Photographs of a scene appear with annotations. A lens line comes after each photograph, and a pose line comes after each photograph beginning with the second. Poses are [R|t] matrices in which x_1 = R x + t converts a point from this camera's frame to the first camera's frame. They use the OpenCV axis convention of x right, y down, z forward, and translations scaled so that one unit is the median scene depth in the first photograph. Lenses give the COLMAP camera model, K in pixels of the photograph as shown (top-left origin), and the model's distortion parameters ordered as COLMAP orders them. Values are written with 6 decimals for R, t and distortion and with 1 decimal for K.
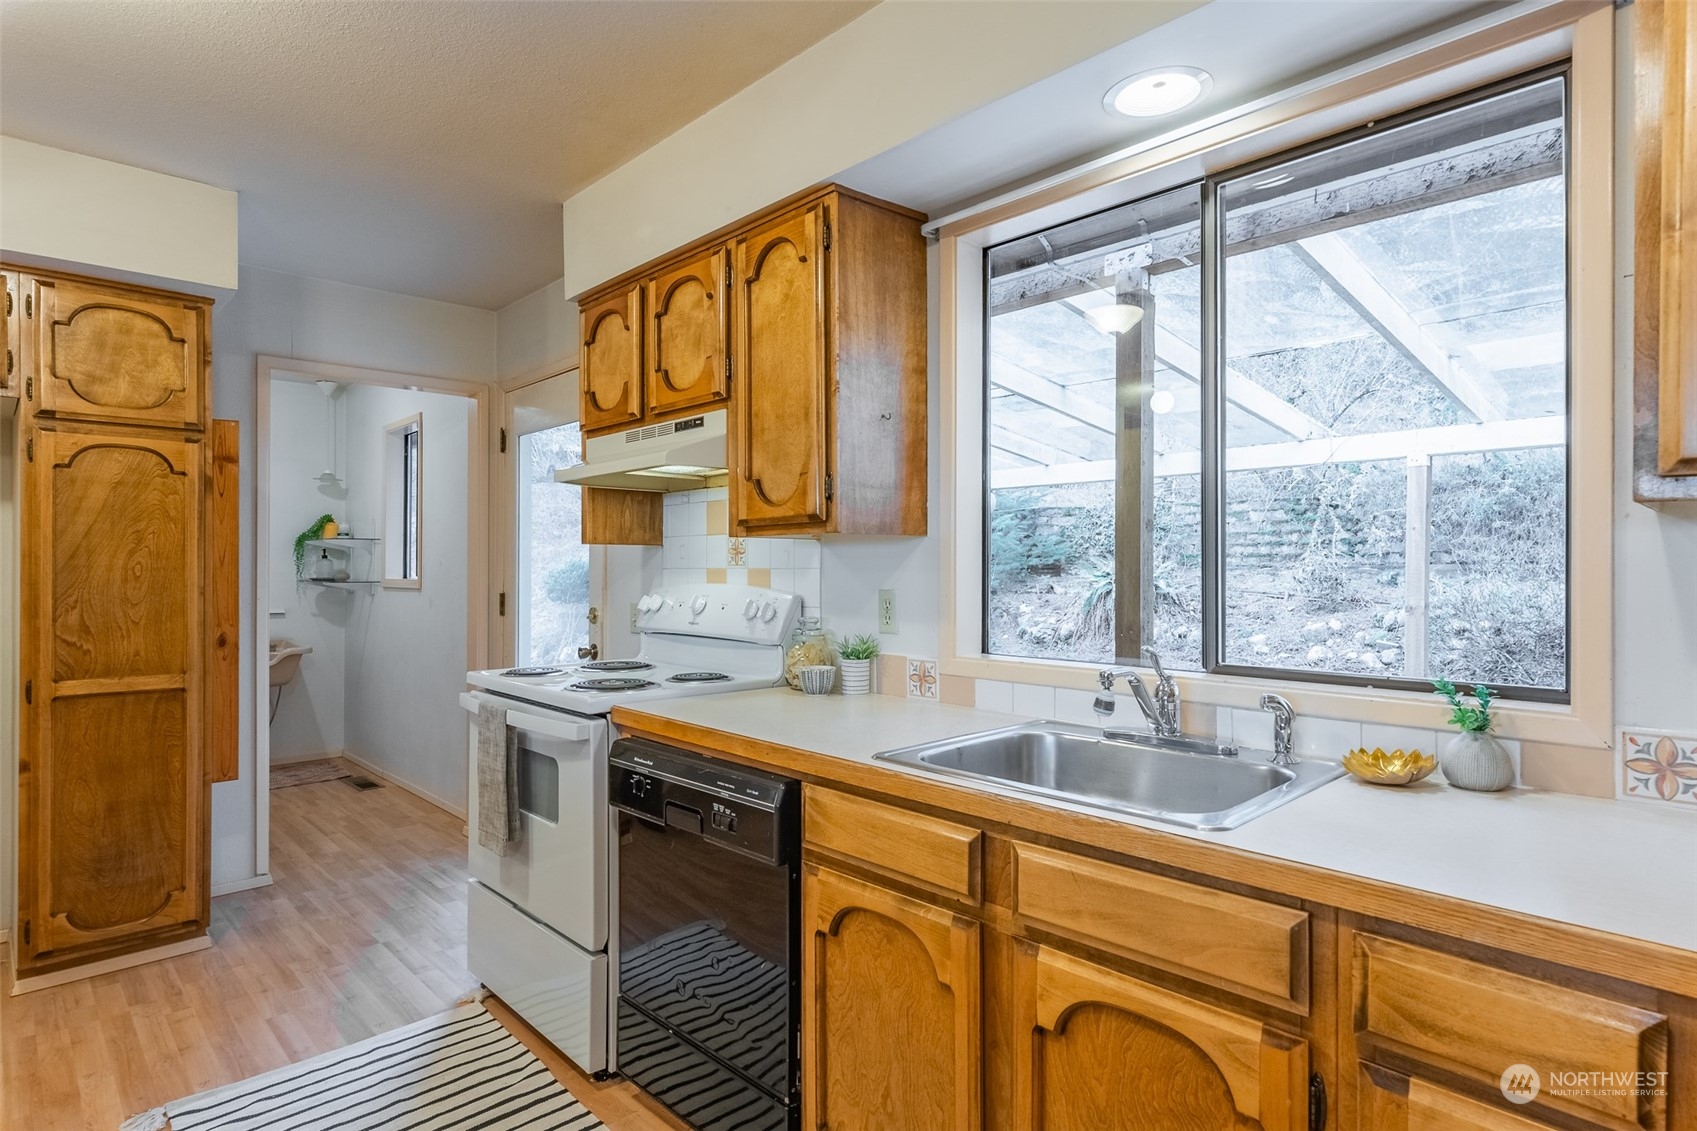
lens RADIAL K [[895.5, 0, 855.7], [0, 895.5, 562.4], [0, 0, 1]] dist [-0.008009, -0.000181]
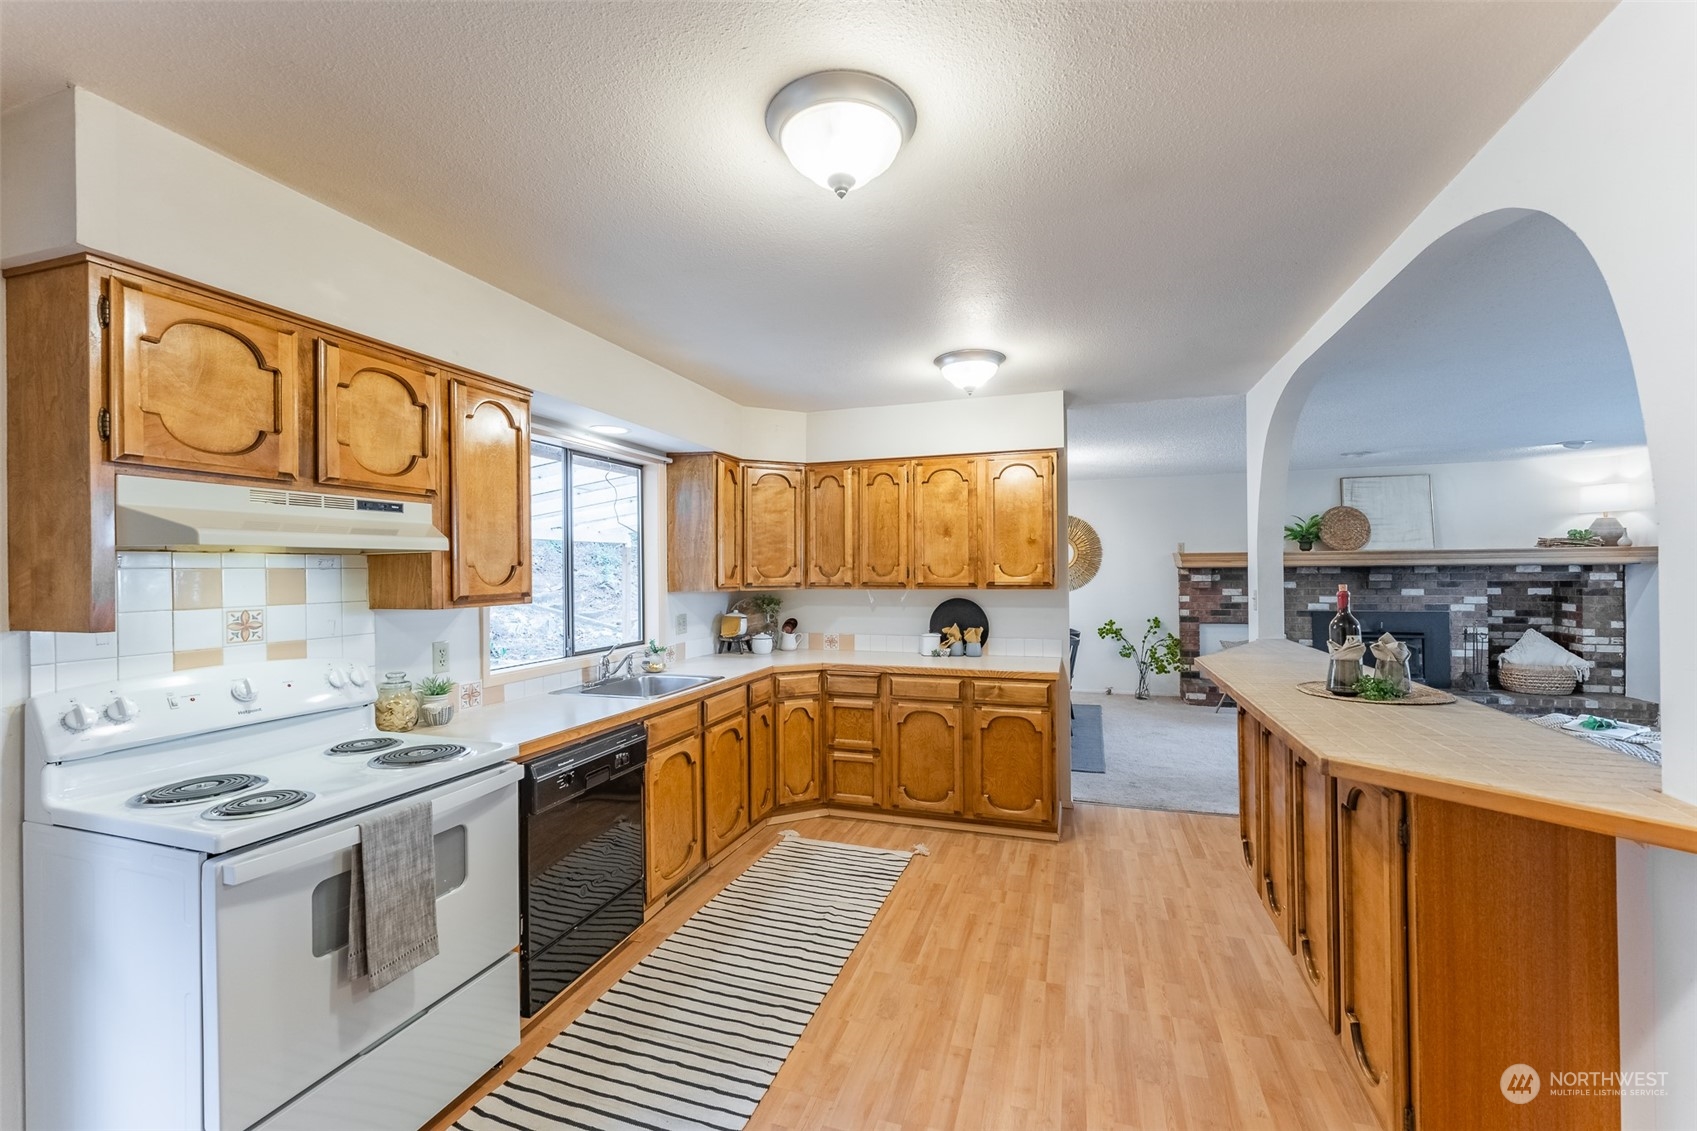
lens RADIAL K [[694.5, 0, 857.5], [0, 694.5, 568.7], [0, 0, 1]] dist [0.001032, 0.000608]
pose [[-0.471919, 0.002026, 0.881639, -1.331166], [0.001063, 0.999998, -0.001729, -0.087607], [-0.881641, 0.000121, -0.471921, 1.003280]]
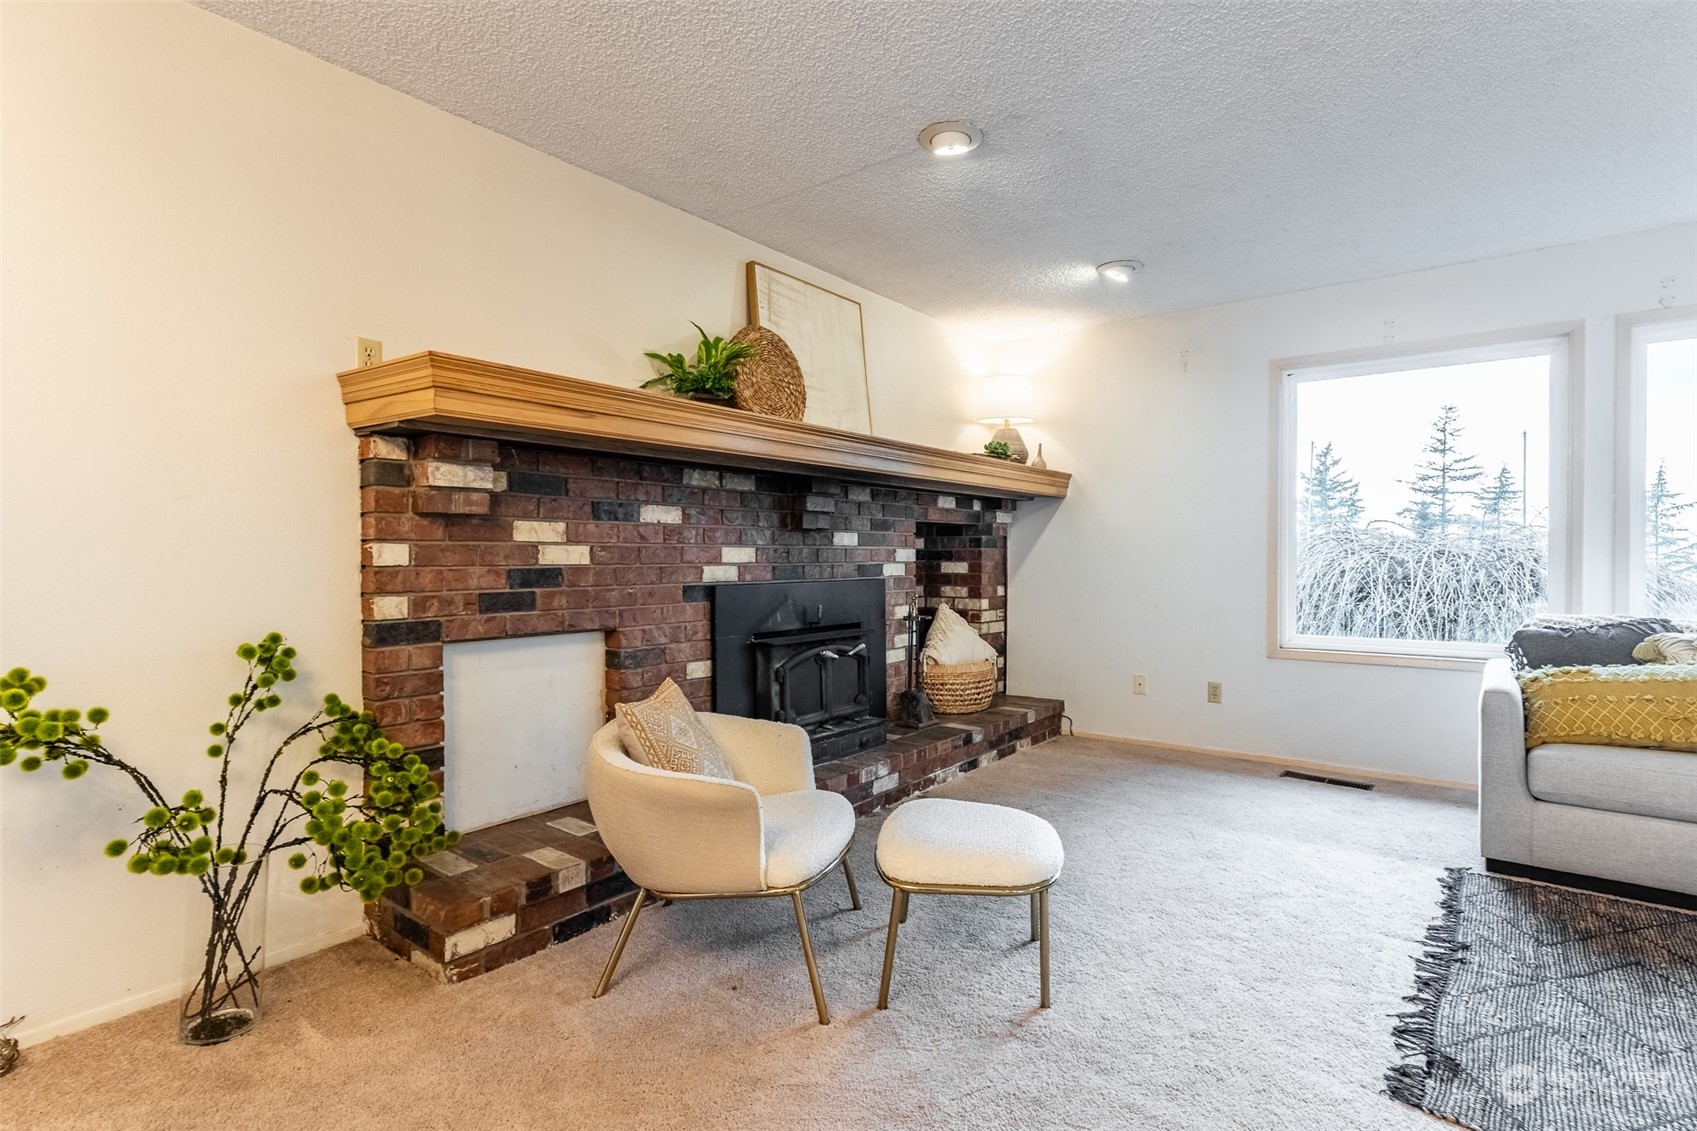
lens RADIAL K [[833.6, 0, 851.8], [0, 833.6, 567.0], [0, 0, 1]] dist [0.001301, 0.000575]
pose [[-0.990453, 0.000208, -0.137852, 0.498903], [-0.000541, 0.999985, 0.005400, 0.066706], [0.137852, 0.005423, -0.990438, -0.909375]]
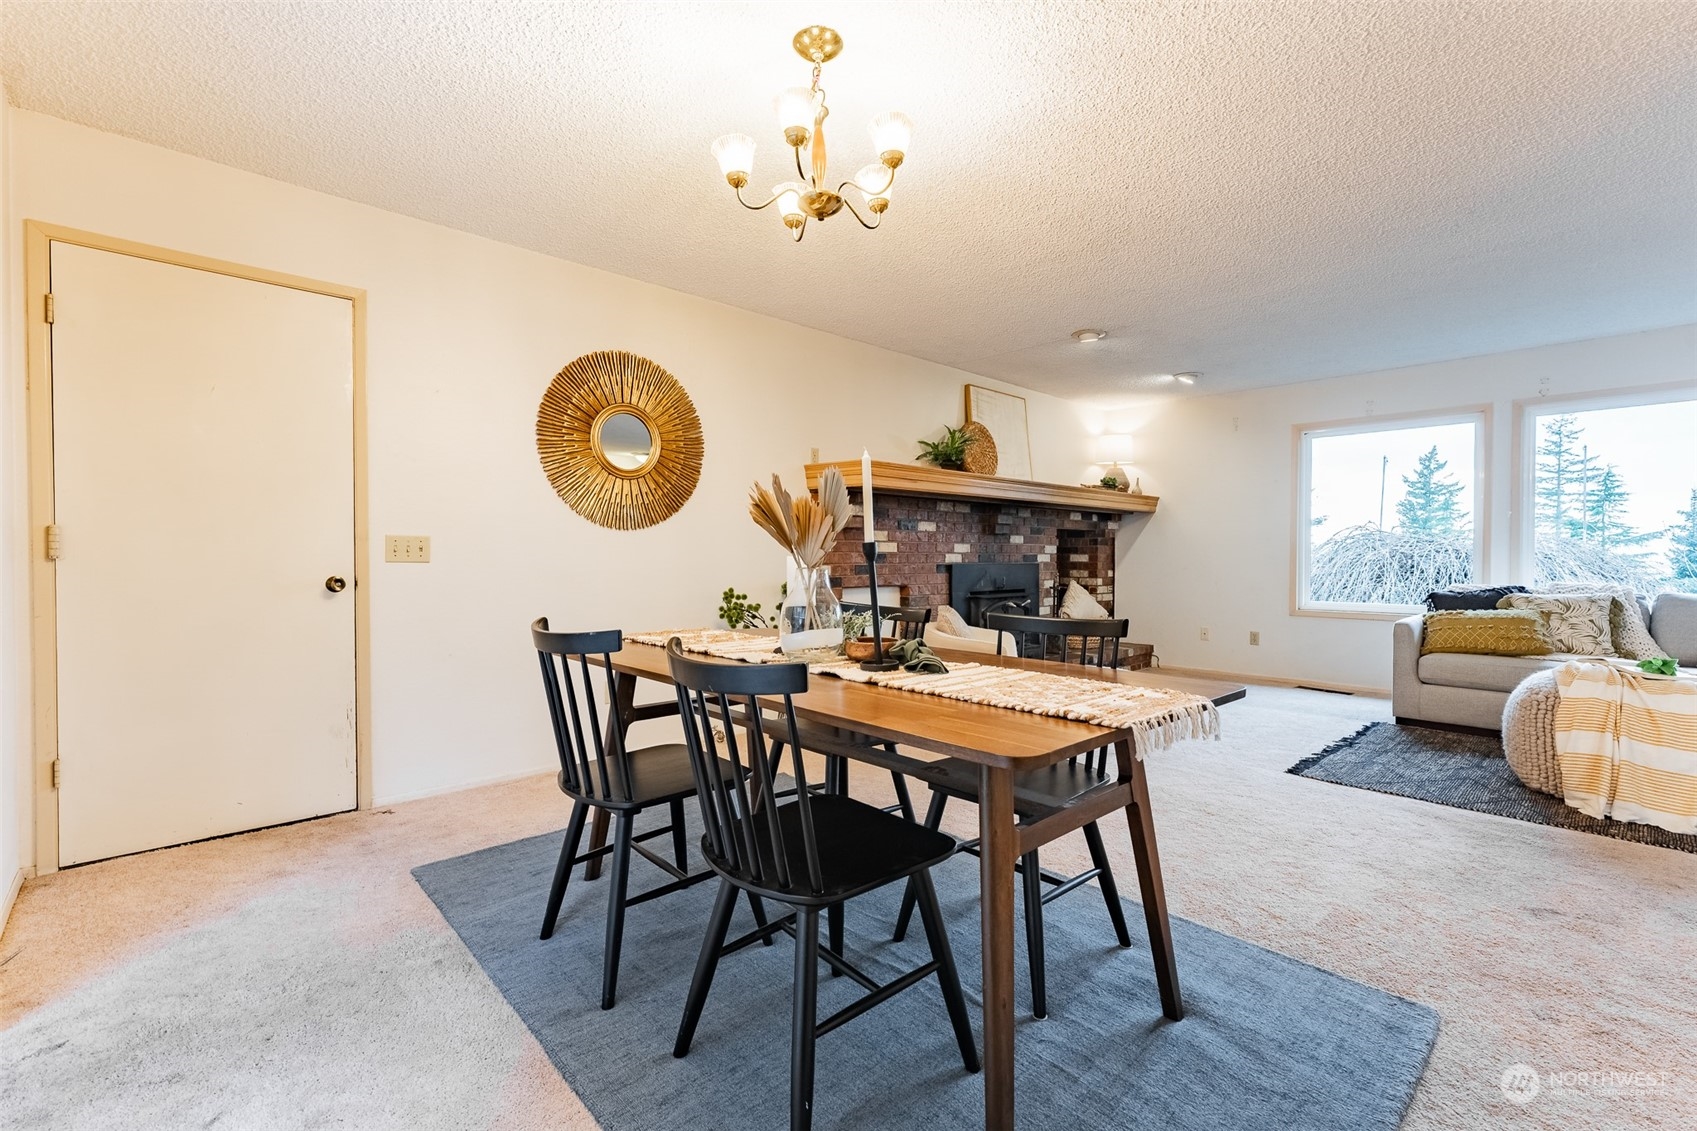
lens RADIAL K [[729.9, 0, 848.4], [0, 729.9, 566.0], [0, 0, 1]] dist [-0.002120, -0.000224]
pose [[-0.999782, -0.003870, 0.020516, 0.828007], [-0.003734, 0.999971, 0.006631, 0.097751], [-0.020541, 0.006553, -0.999768, 0.000558]]
